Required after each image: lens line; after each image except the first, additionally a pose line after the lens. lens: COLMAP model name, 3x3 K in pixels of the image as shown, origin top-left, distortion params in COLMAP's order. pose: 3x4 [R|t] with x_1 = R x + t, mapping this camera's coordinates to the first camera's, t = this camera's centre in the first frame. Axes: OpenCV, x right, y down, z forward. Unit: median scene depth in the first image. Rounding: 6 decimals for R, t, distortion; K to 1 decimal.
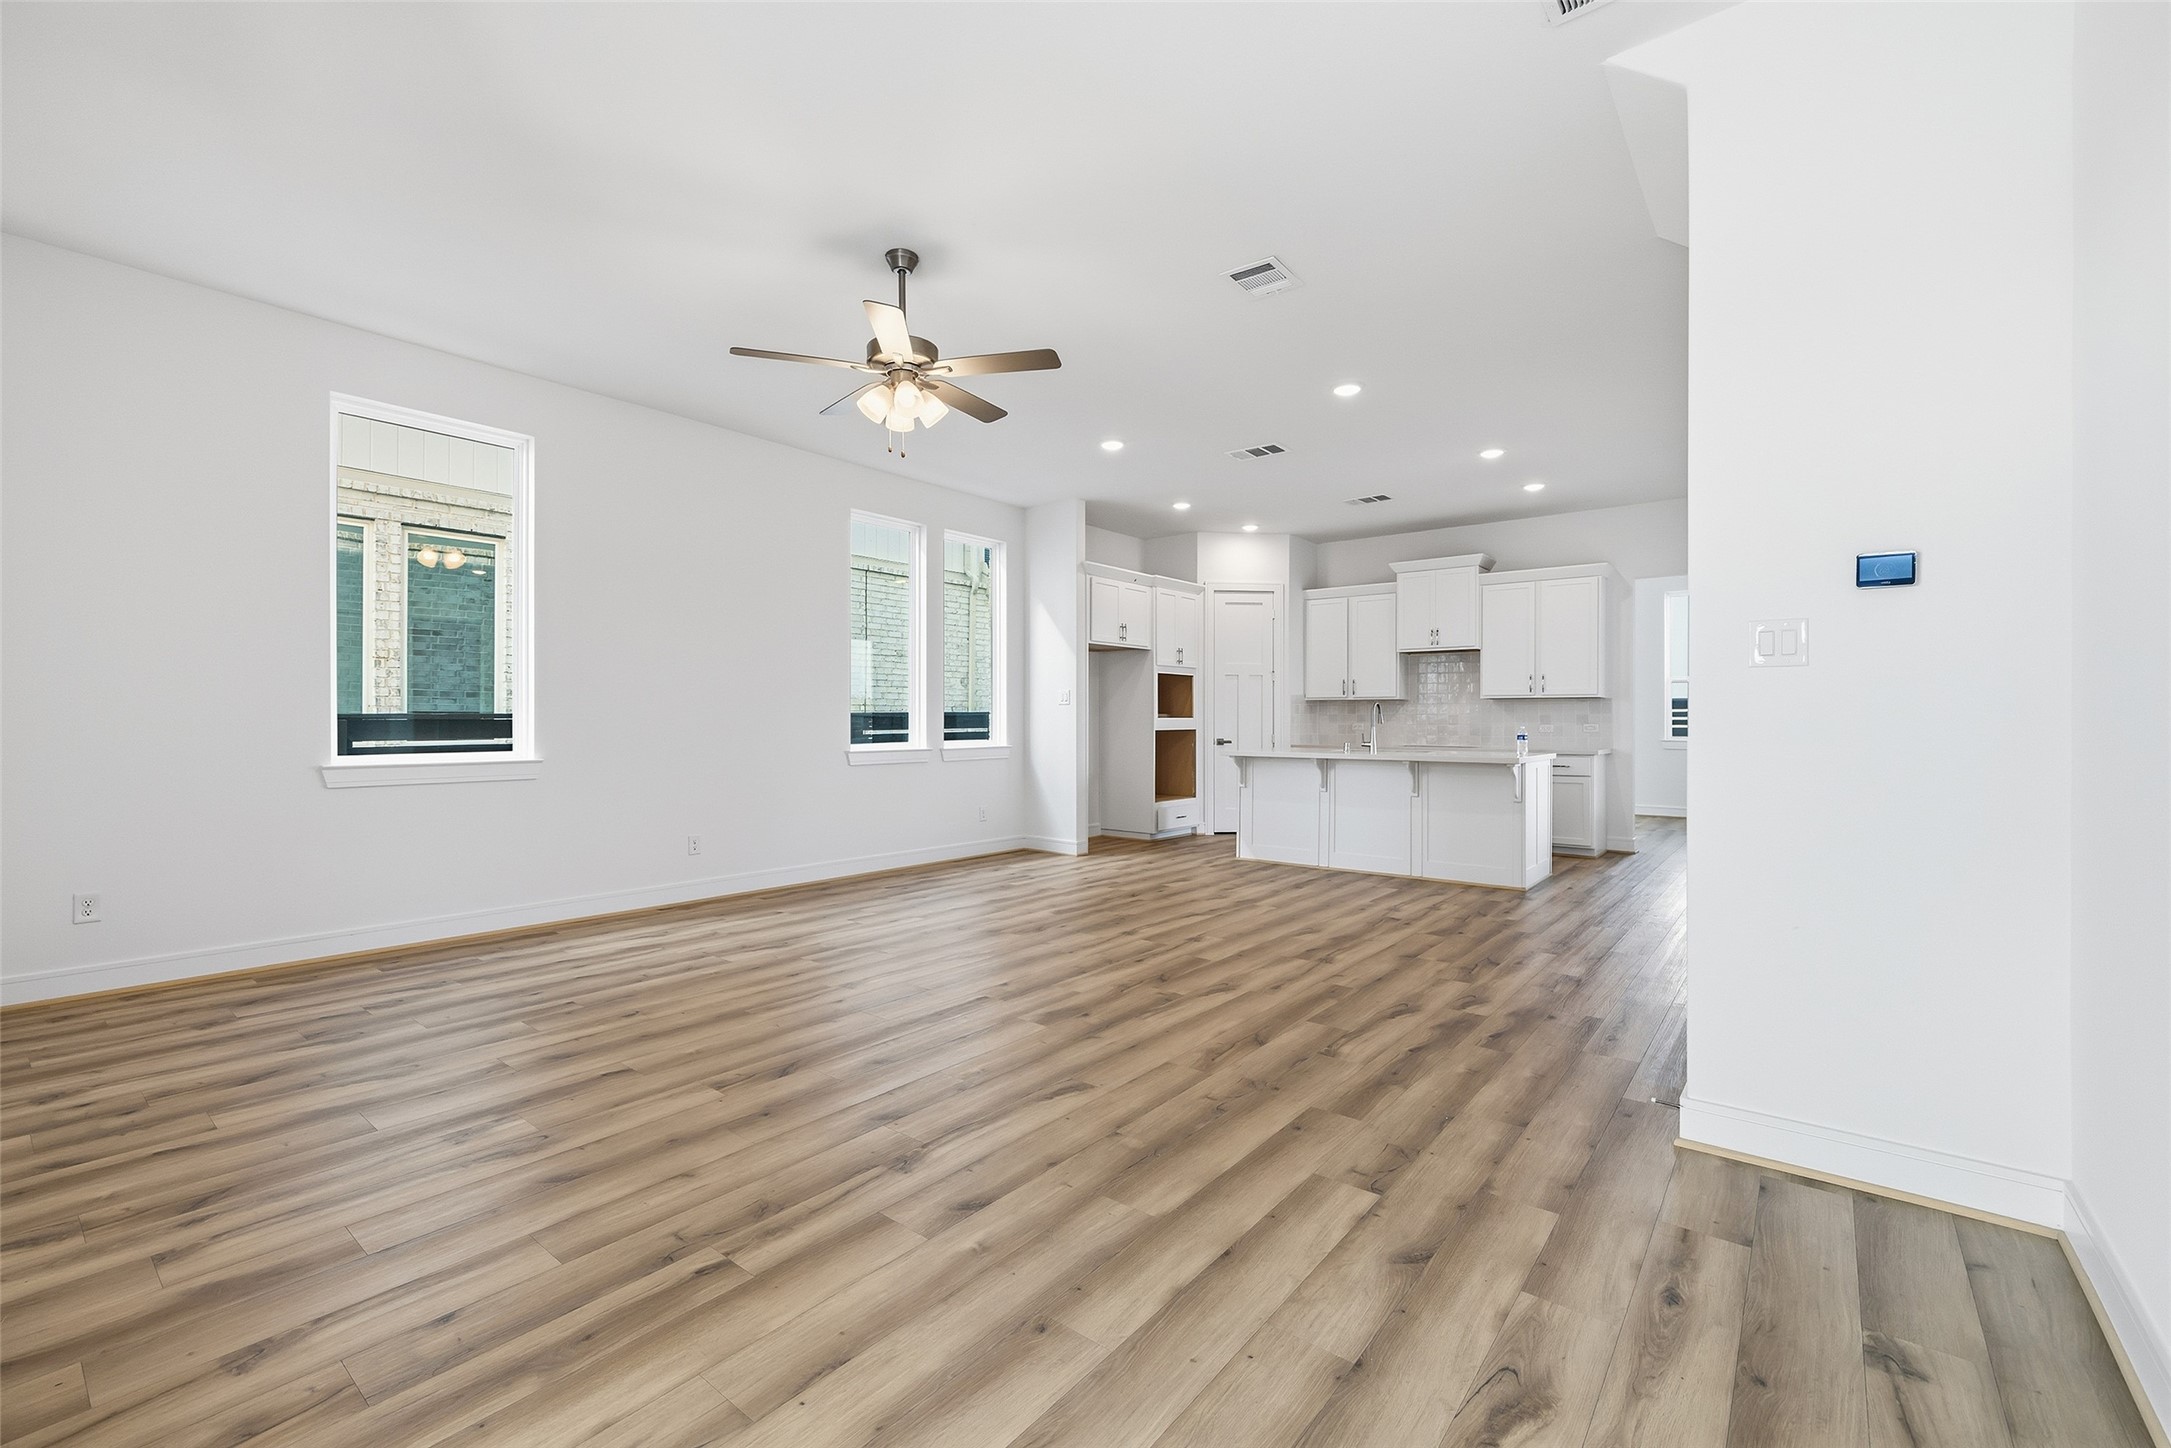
lens RADIAL K [[916.2, 0, 1088.3], [0, 916.2, 718.5], [0, 0, 1]] dist [0.000268, -0.000172]
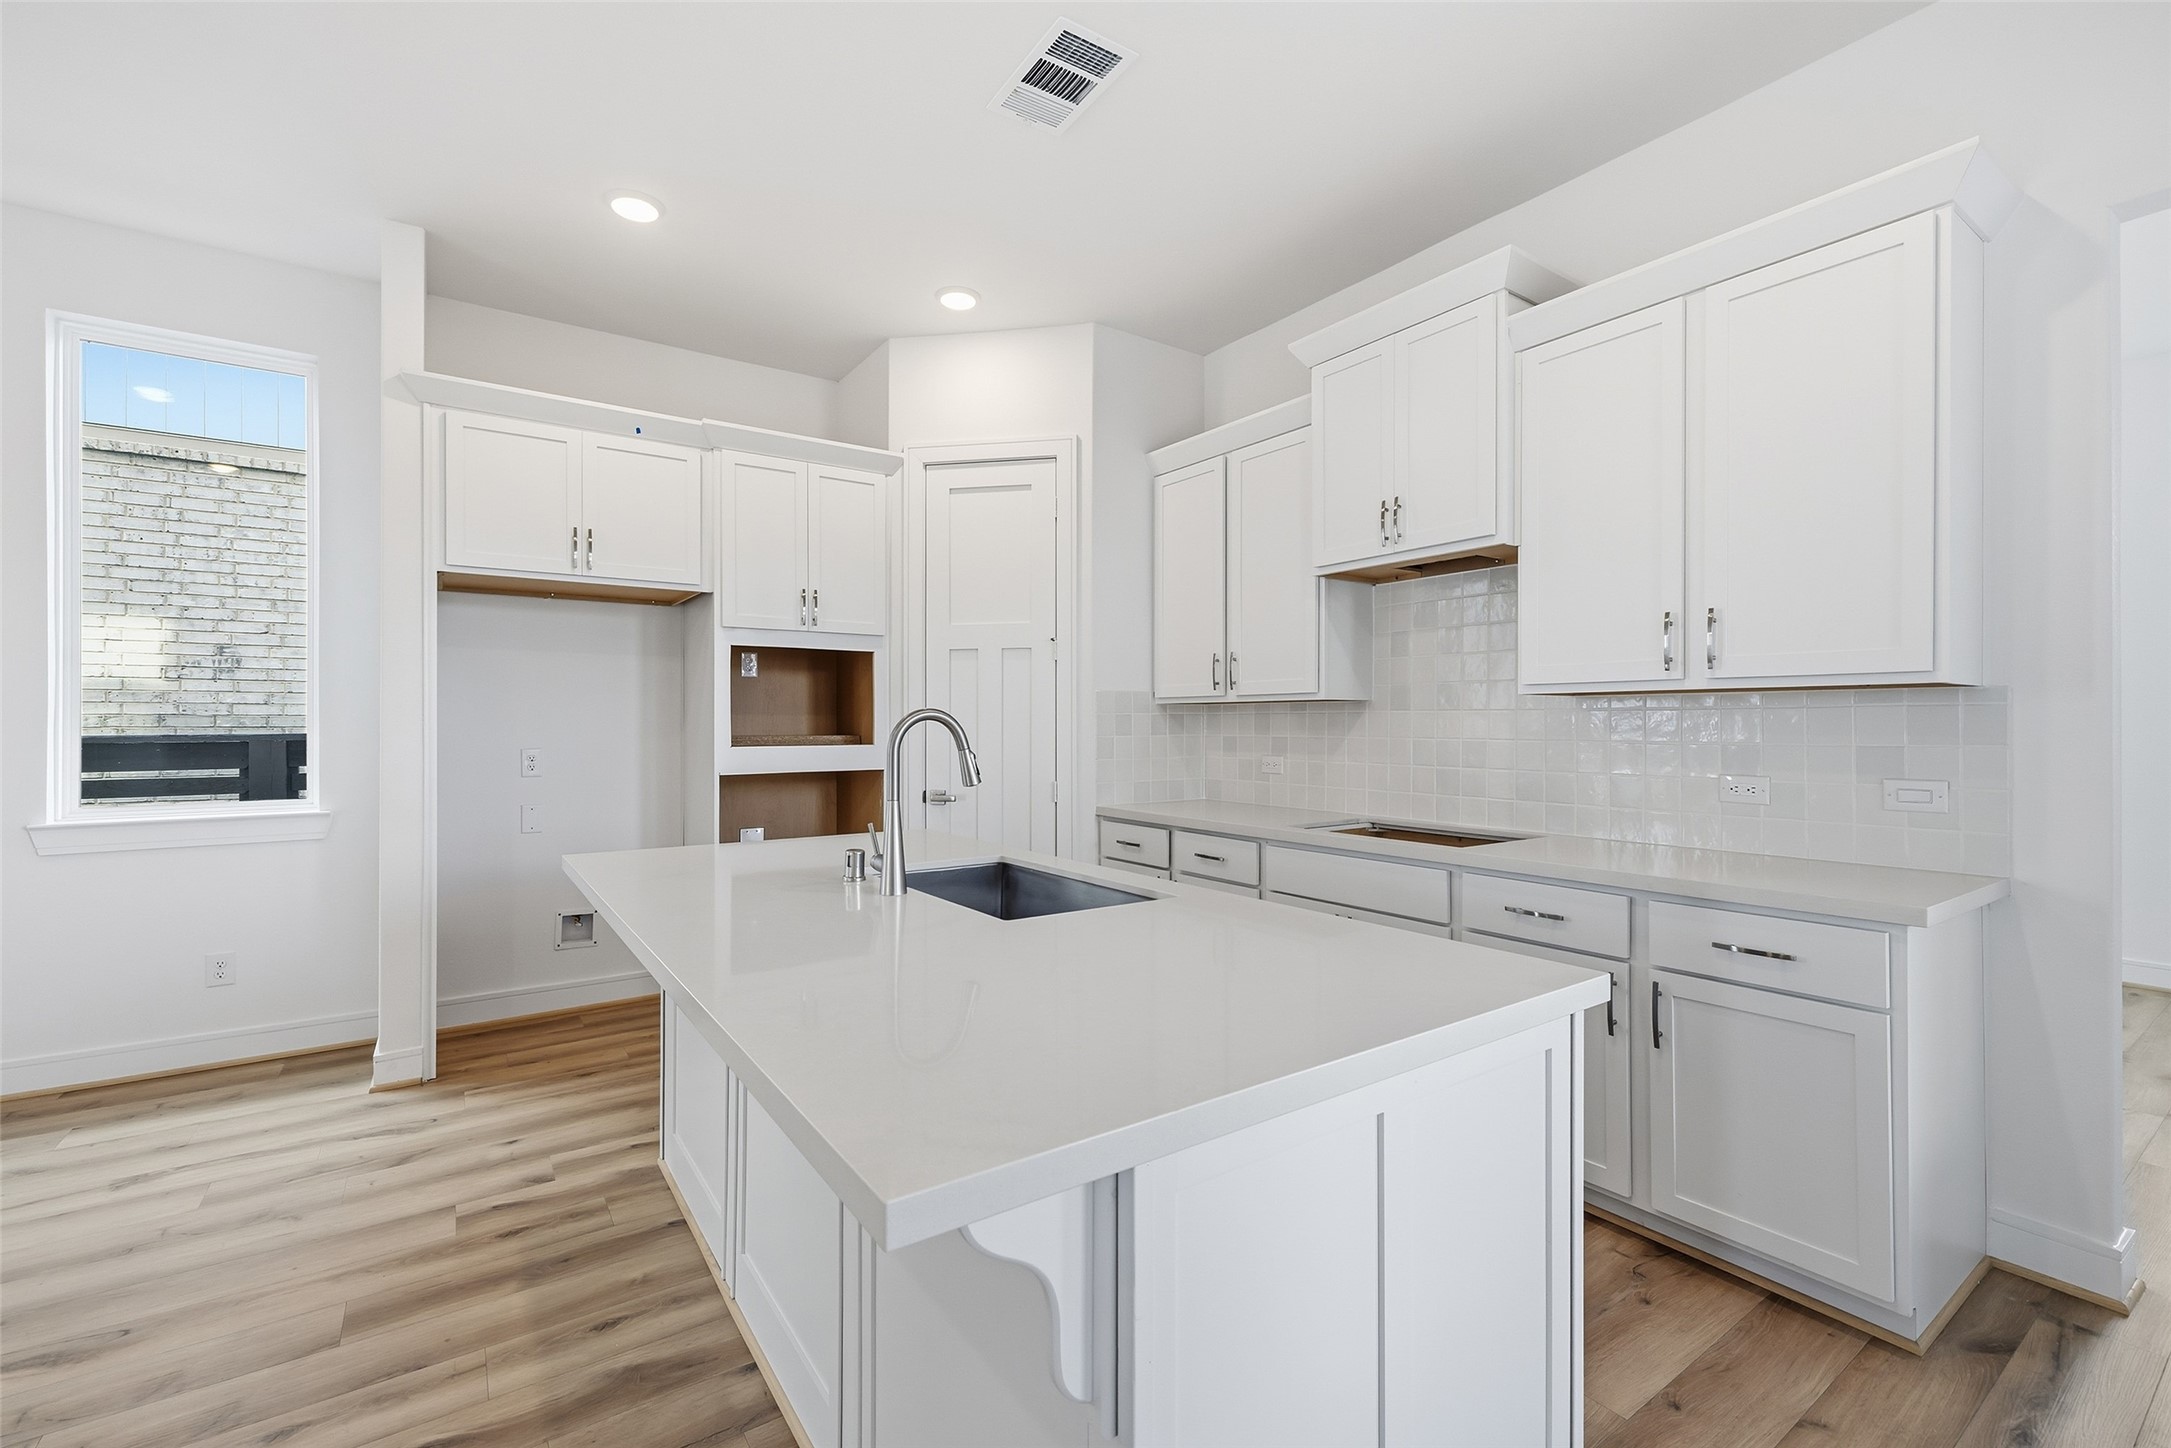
lens RADIAL K [[919.7, 0, 1080.4], [0, 919.7, 726.7], [0, 0, 1]] dist [0.006016, -0.000254]
pose [[0.956274, -0.002246, -0.292463, 0.803186], [0.003983, 0.999978, 0.005343, -0.026658], [0.292445, -0.006274, 0.956262, 1.361735]]
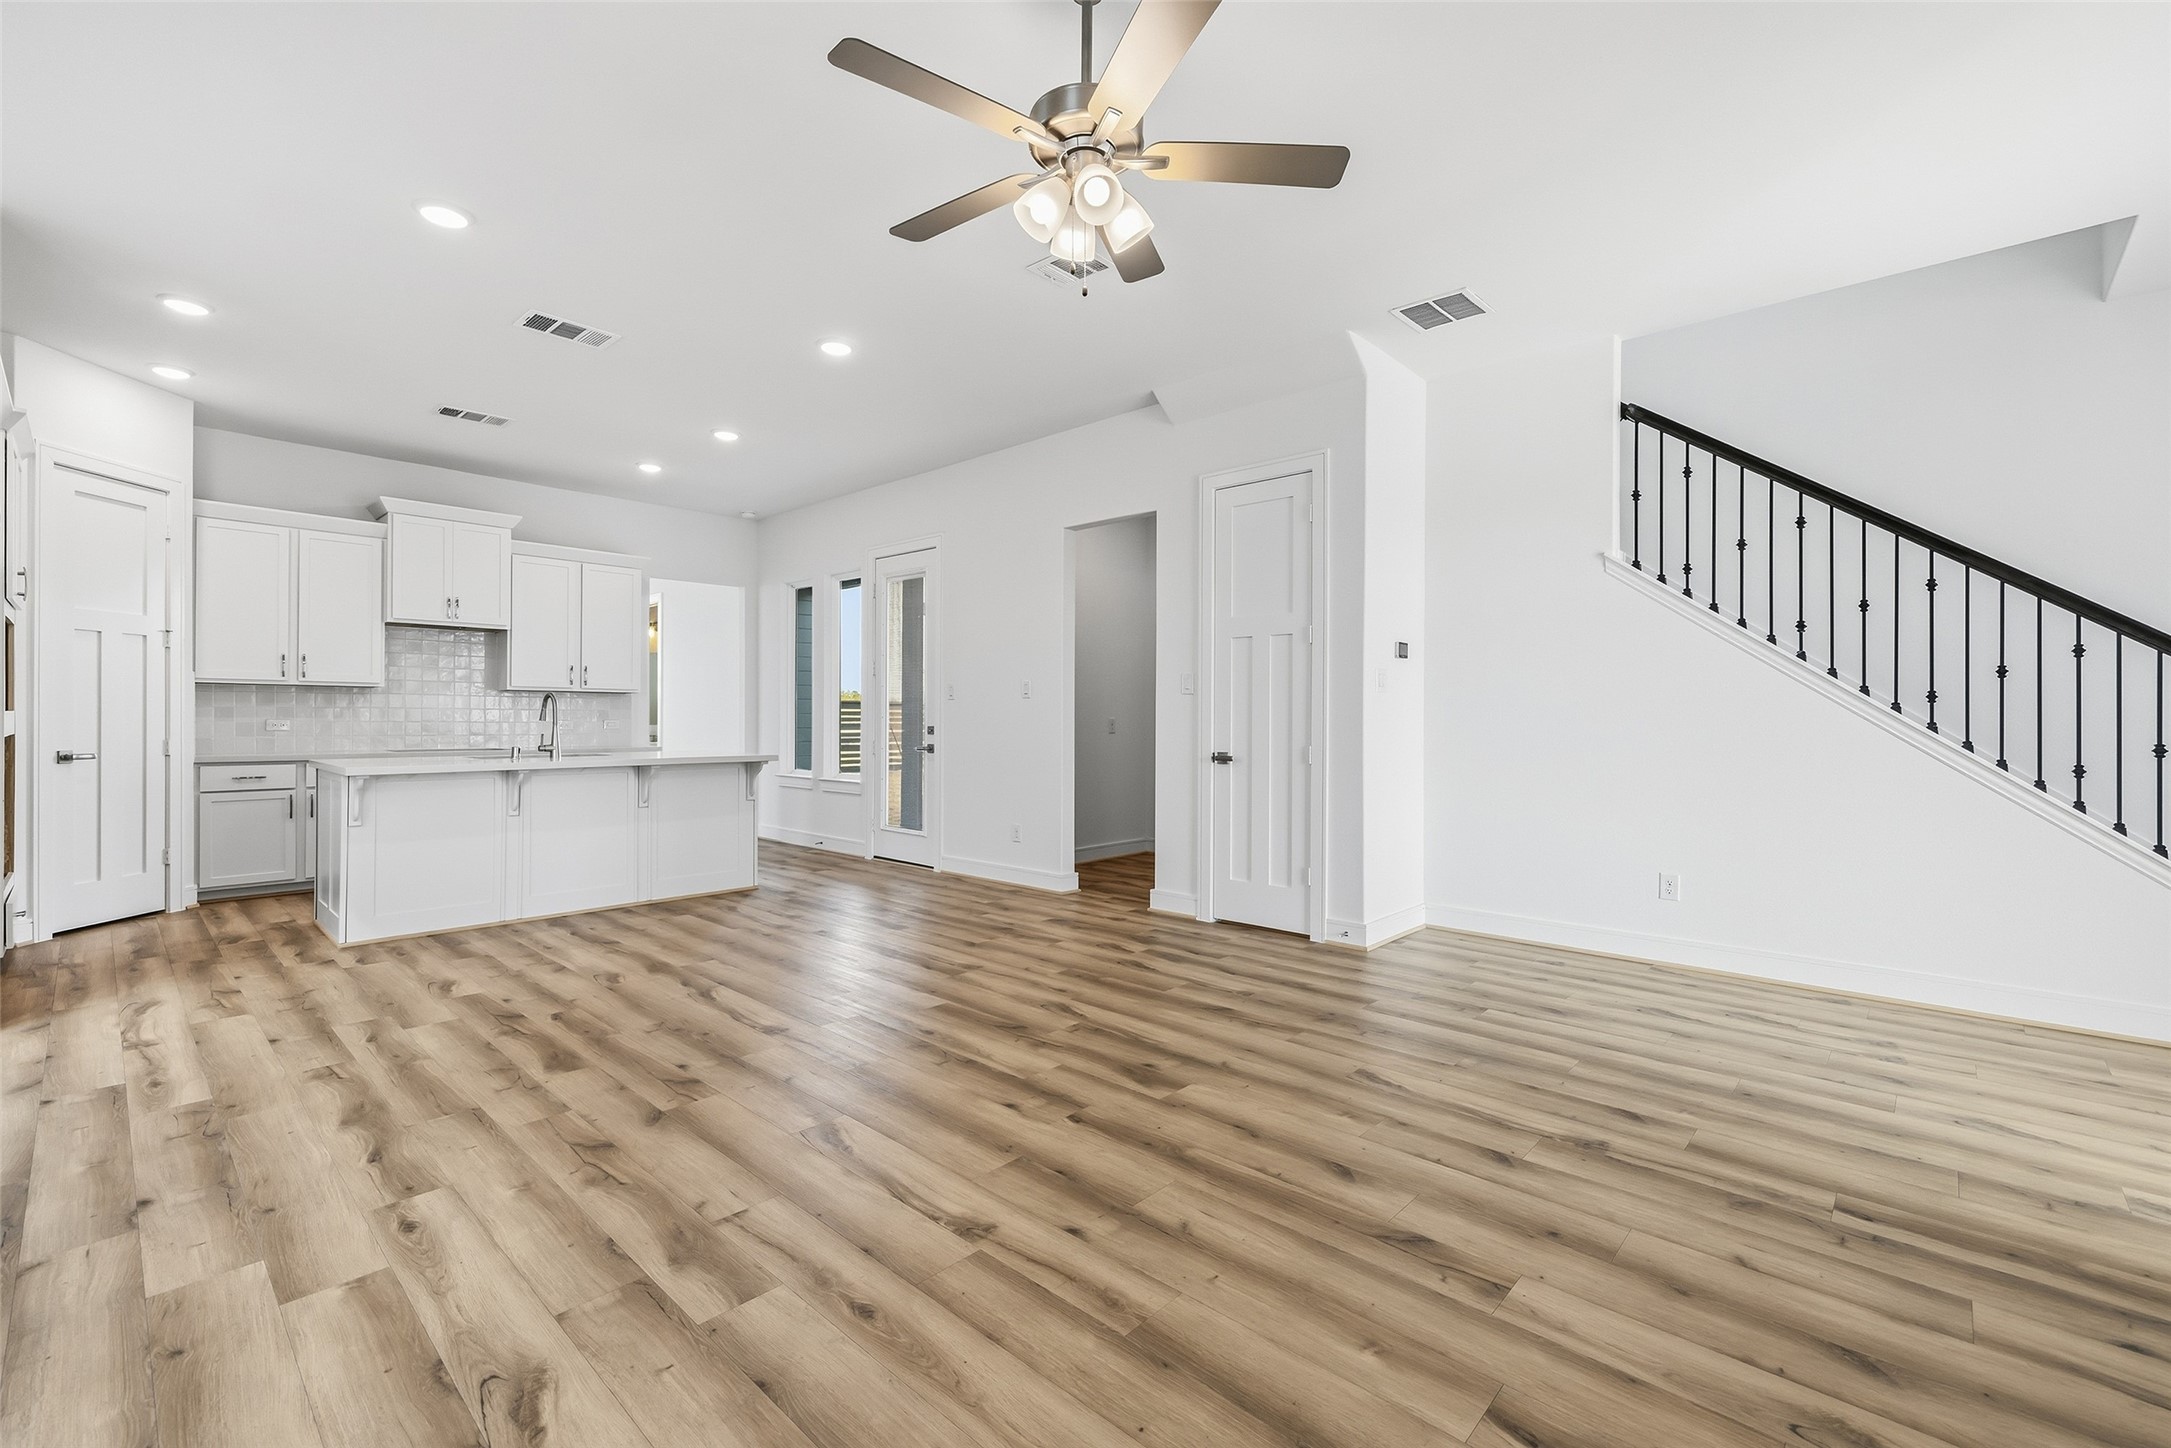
lens RADIAL K [[916.2, 0, 1088.3], [0, 916.2, 718.5], [0, 0, 1]] dist [0.000268, -0.000172]
pose [[0.076486, -0.001939, 0.997069, -0.765182], [-0.004727, 0.999986, 0.002307, -0.000250], [-0.997059, -0.004890, 0.076476, 0.888619]]
